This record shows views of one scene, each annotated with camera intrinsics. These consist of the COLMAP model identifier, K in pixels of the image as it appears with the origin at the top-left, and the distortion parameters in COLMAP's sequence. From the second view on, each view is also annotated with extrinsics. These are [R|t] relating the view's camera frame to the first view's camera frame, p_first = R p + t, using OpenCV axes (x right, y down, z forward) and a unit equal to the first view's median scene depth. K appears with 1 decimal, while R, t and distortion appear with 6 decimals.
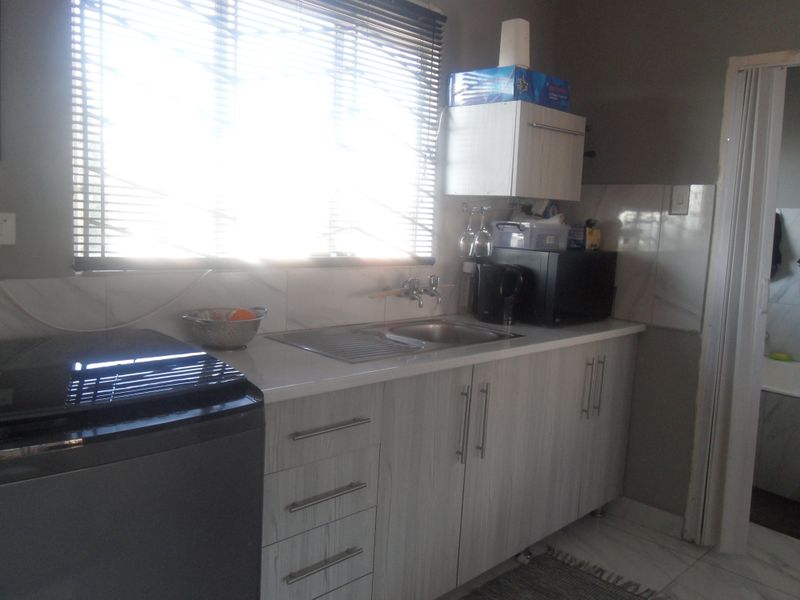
lens RADIAL K [[662.3, 0, 400.0], [0, 662.3, 300.0], [0, 0, 1]] dist [-0.005727, -0.000982]
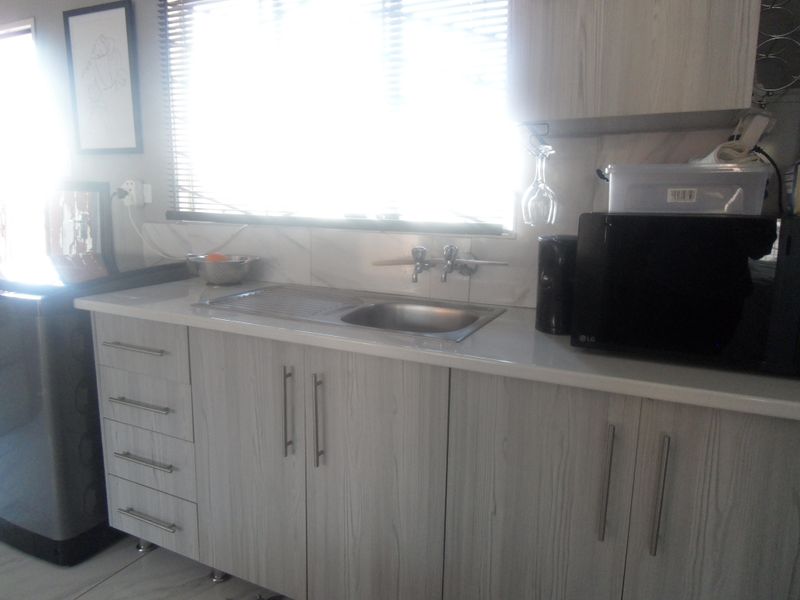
lens RADIAL K [[531.3, 0, 400.0], [0, 531.3, 300.0], [0, 0, 1]] dist [-0.004967, -0.003353]
pose [[0.345262, 0.127594, -0.929792, 0.587167], [-0.117974, 0.988757, 0.091878, -0.022278], [0.931062, 0.077969, 0.356433, 0.691271]]
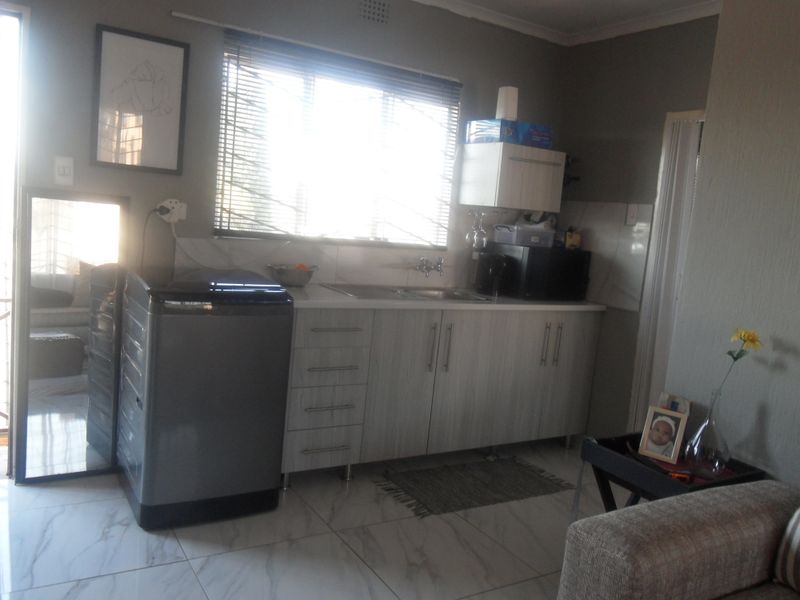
lens RADIAL K [[662.3, 0, 400.0], [0, 662.3, 300.0], [0, 0, 1]] dist [-0.005727, -0.000982]
pose [[0.974190, 0.071738, -0.214027, 0.278292], [-0.073897, 0.997264, -0.002089, 0.065810], [0.213291, 0.017851, 0.976826, -0.456493]]
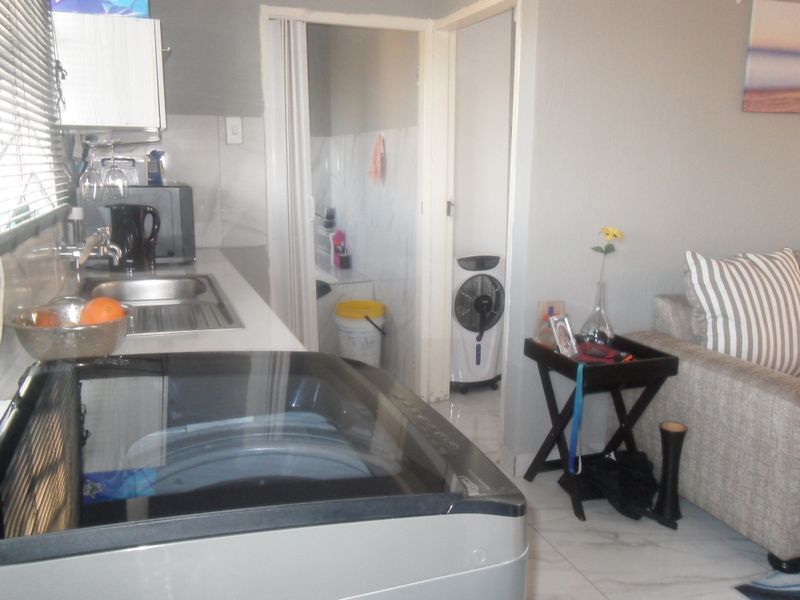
lens RADIAL K [[662.3, 0, 400.0], [0, 662.3, 300.0], [0, 0, 1]] dist [-0.005727, -0.000982]
pose [[0.413290, -0.231678, 0.880634, -0.536671], [0.123914, 0.972406, 0.197667, -0.064486], [-0.902129, 0.027429, 0.430594, 0.301560]]
